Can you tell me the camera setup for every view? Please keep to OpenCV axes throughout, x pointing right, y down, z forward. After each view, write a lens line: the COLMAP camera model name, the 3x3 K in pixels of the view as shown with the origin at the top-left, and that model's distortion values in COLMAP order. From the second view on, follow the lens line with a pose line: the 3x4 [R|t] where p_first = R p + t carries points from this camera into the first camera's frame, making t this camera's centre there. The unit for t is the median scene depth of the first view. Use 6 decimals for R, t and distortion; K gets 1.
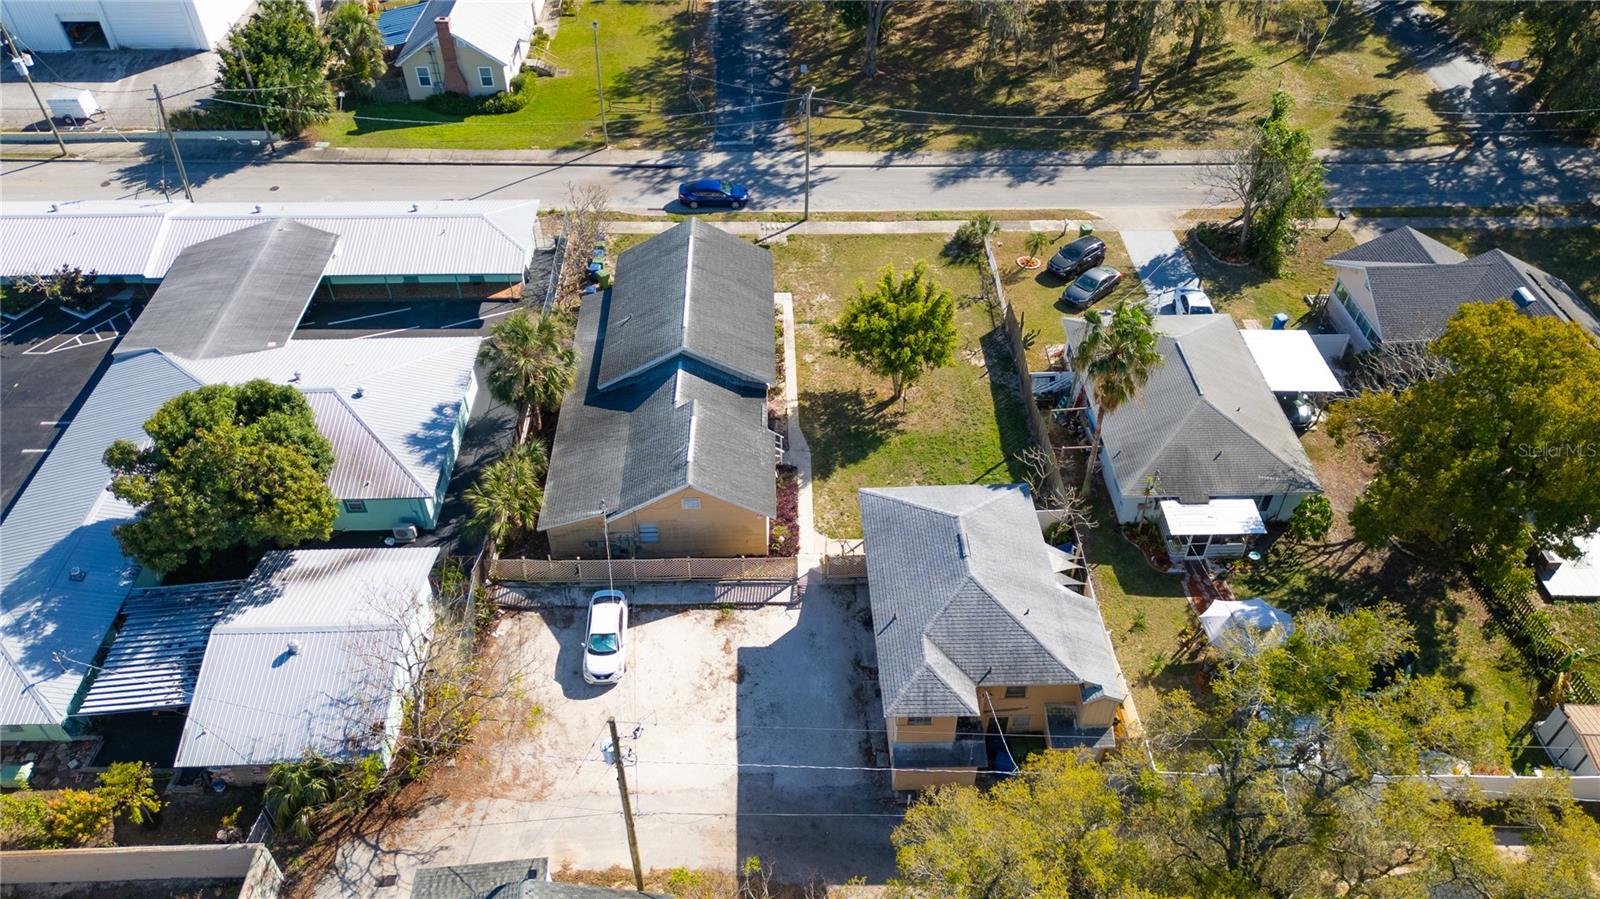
lens RADIAL K [[1117.4, 0, 795.4], [0, 1117.4, 454.2], [0, 0, 1]] dist [0.078193, -0.080837]
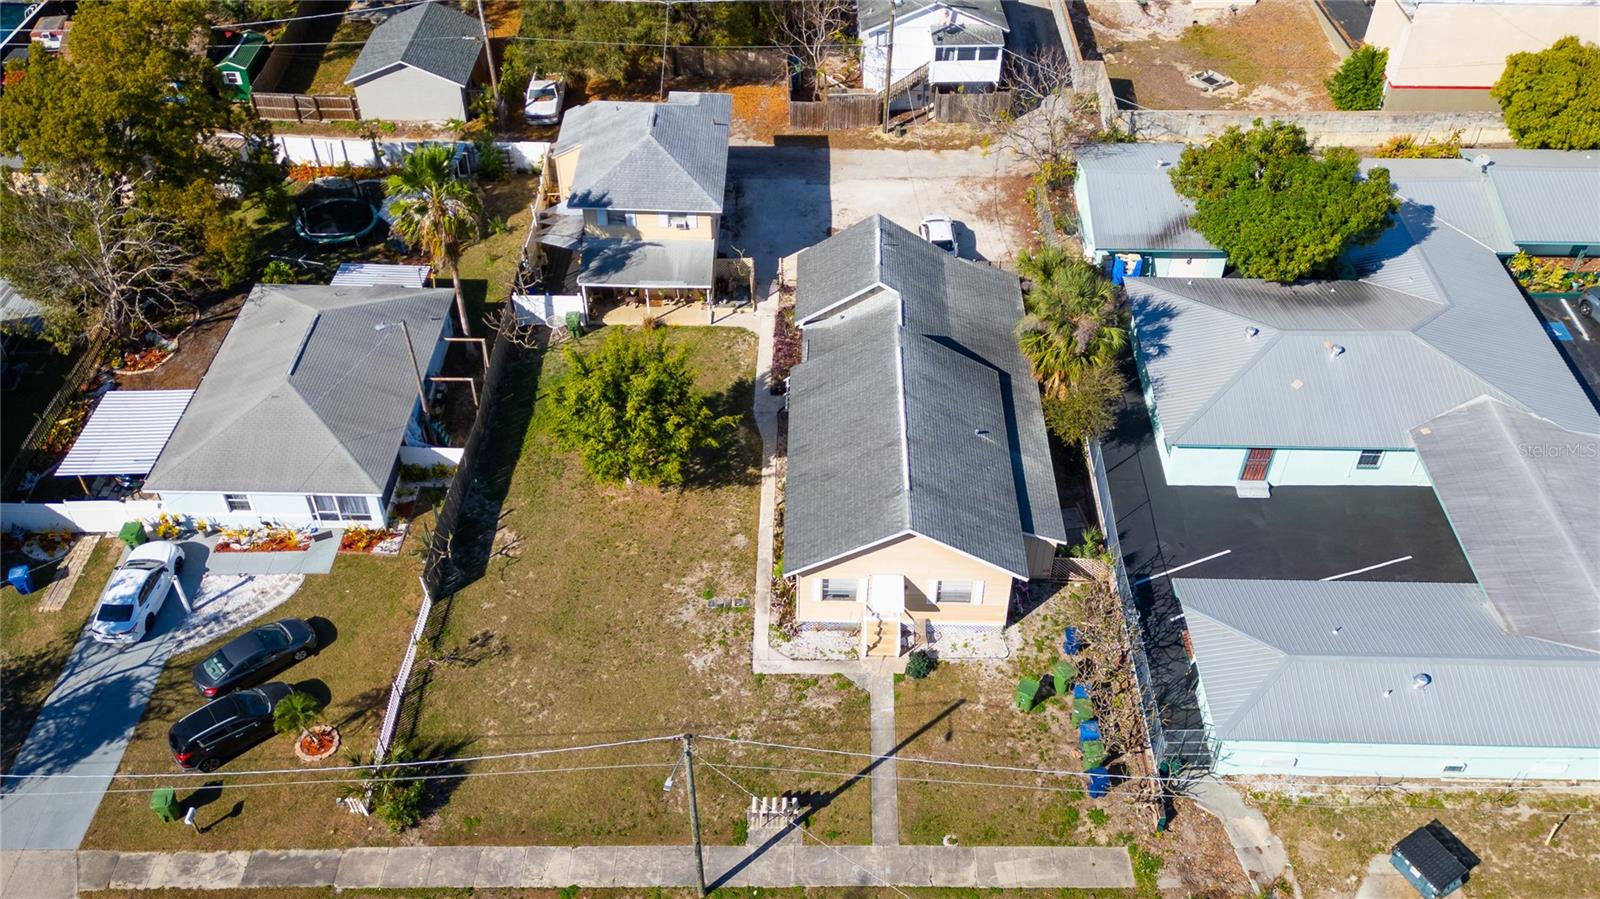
lens RADIAL K [[1334.7, 0, 823.0], [0, 1334.7, 470.6], [0, 0, 1]] dist [0.120180, -0.217622]
pose [[-0.999378, -0.032361, 0.014015, -0.048111], [0.011094, 0.088738, 0.995993, -0.871384], [-0.033475, 0.995529, -0.088324, 0.945615]]
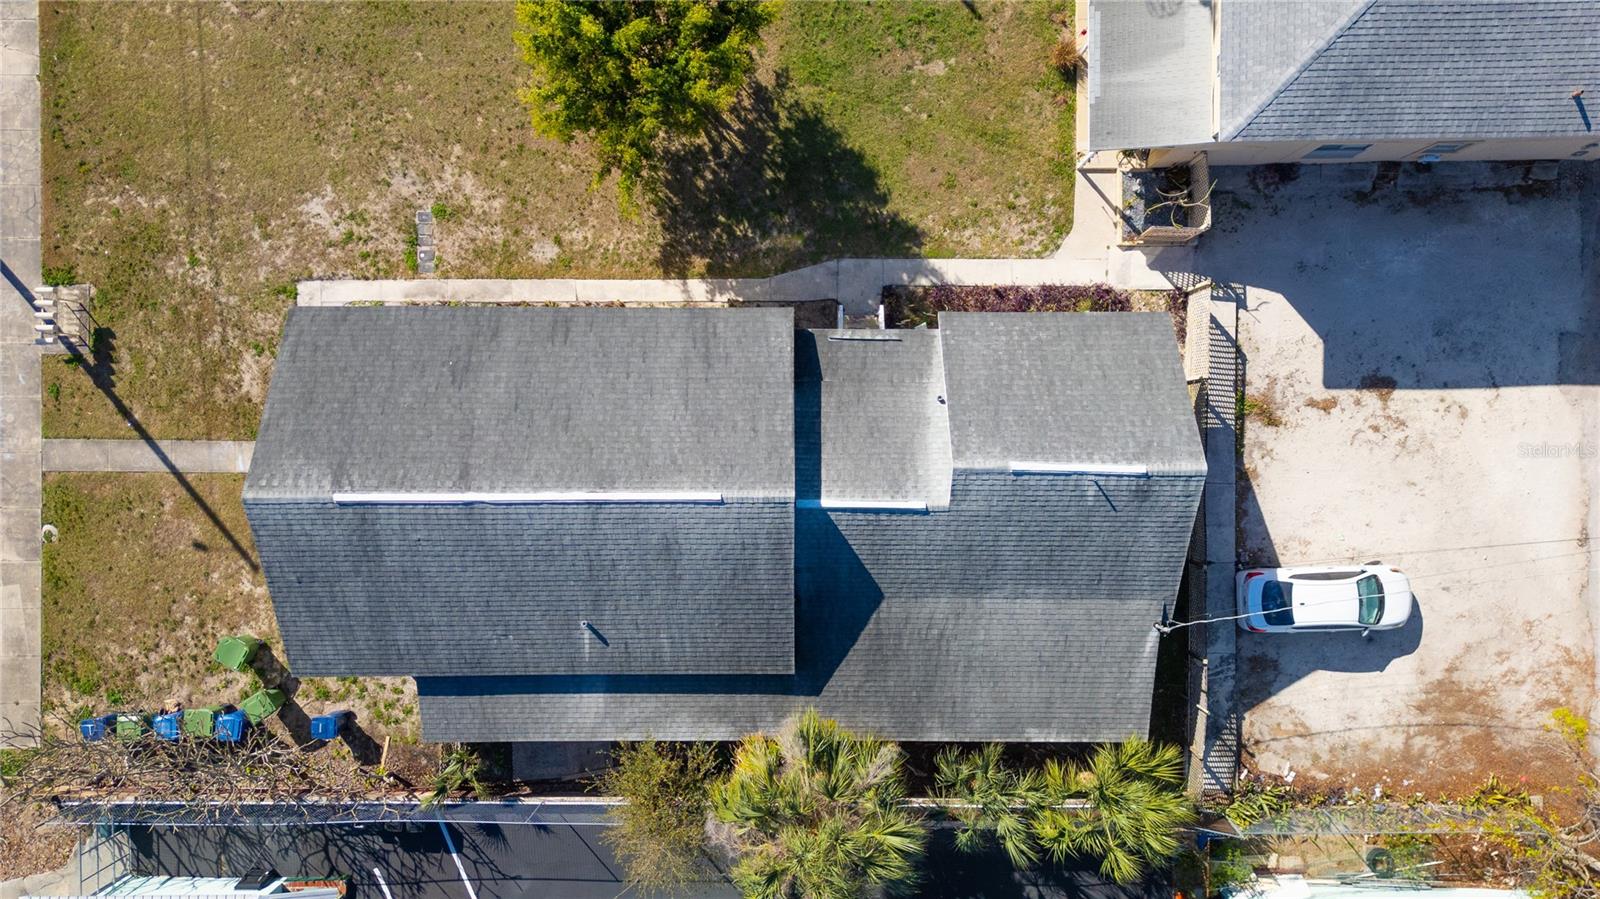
lens RADIAL K [[1117.4, 0, 795.4], [0, 1117.4, 454.2], [0, 0, 1]] dist [0.078193, -0.080837]
pose [[0.027024, -0.999501, -0.016359, -0.059120], [0.678905, 0.006339, 0.734199, -0.337954], [-0.733729, -0.030947, 0.678737, 0.541728]]
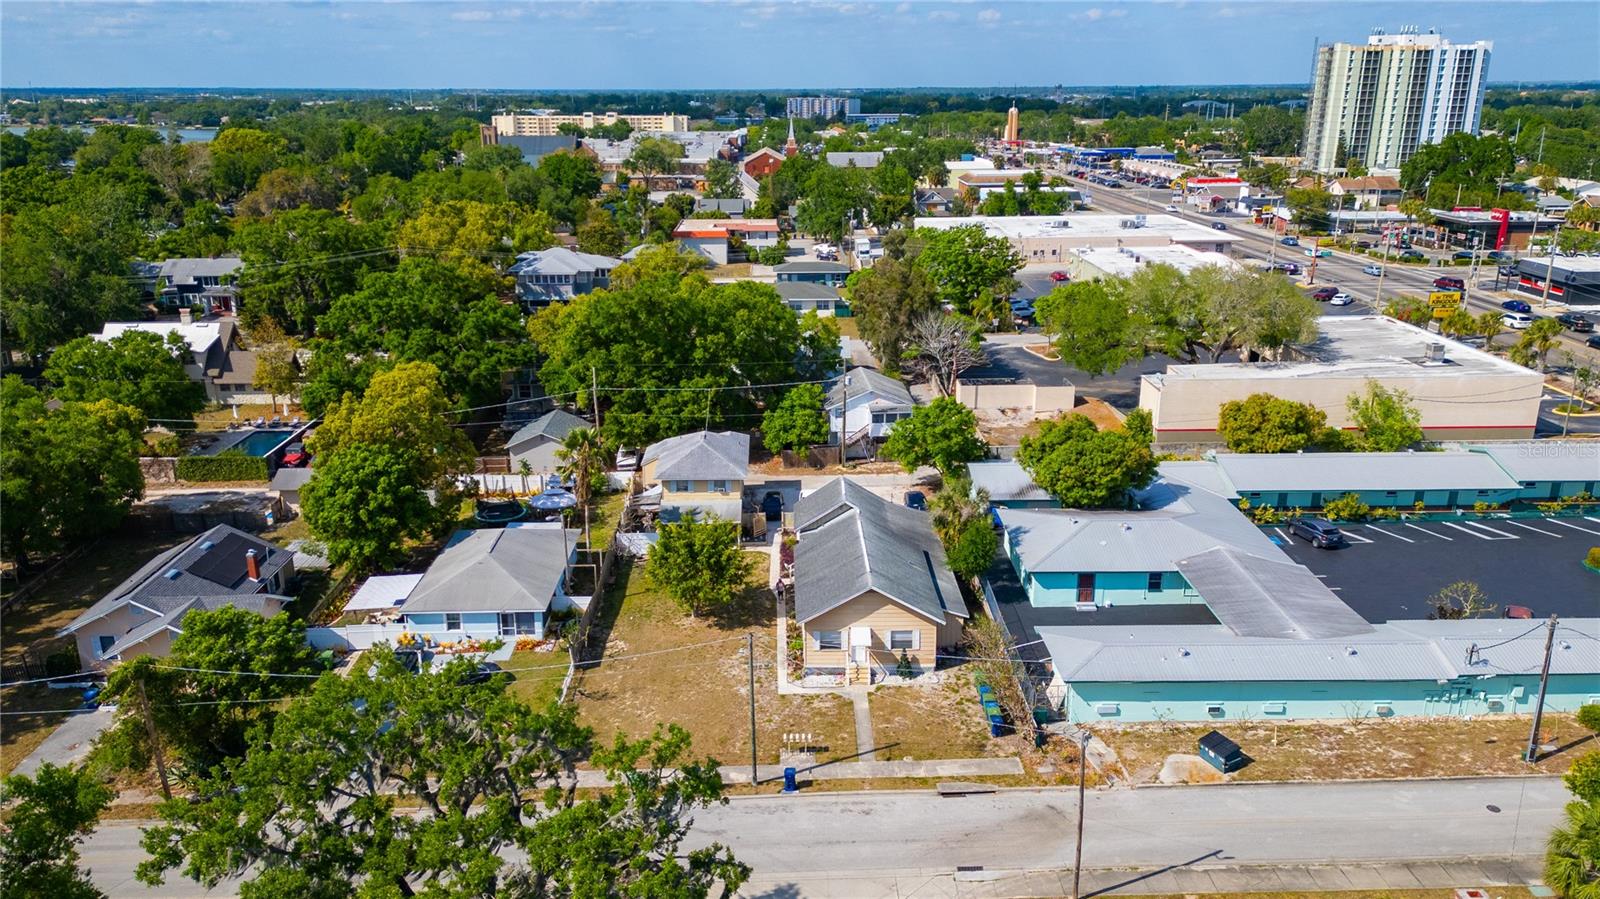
lens RADIAL K [[1141.0, 0, 800.0], [0, 1141.0, 449.5], [0, 0, 1]] dist [0.071192, -0.068078]
pose [[-0.999899, 0.006428, 0.012687, -0.035997], [0.014198, 0.503290, 0.864001, -1.093014], [-0.000832, 0.864094, -0.503330, 1.303110]]
